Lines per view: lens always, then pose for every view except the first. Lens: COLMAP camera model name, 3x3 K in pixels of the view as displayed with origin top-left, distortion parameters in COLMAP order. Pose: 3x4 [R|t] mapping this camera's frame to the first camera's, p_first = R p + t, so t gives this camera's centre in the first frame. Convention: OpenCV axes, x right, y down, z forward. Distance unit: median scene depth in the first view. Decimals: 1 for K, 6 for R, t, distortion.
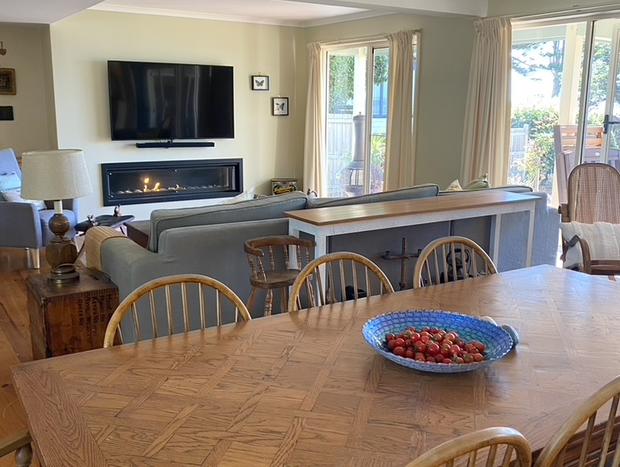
lens RADIAL K [[627.4, 0, 311.5], [0, 627.4, 235.0], [0, 0, 1]] dist [0.017912, 0.000000]
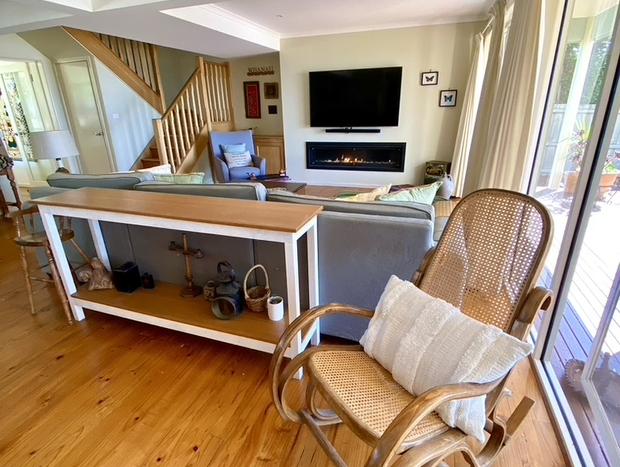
lens RADIAL K [[332.7, 0, 308.0], [0, 332.7, 231.3], [0, 0, 1]] dist [-0.001061, -0.003539]
pose [[0.595822, 0.255288, -0.761462, 0.346438], [-0.126893, 0.966149, 0.224621, -0.076807], [0.793028, -0.037210, 0.608047, 0.436241]]
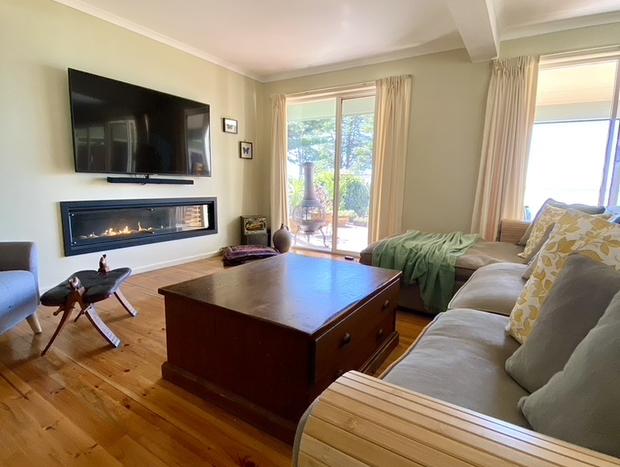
lens RADIAL K [[332.7, 0, 311.4], [0, 332.7, 230.9], [0, 0, 1]] dist [-0.001061, -0.003539]
pose [[0.909888, -0.051444, 0.411652, -0.203681], [0.074475, 0.996417, -0.040094, -0.034632], [-0.408115, 0.067139, 0.910459, 0.459929]]
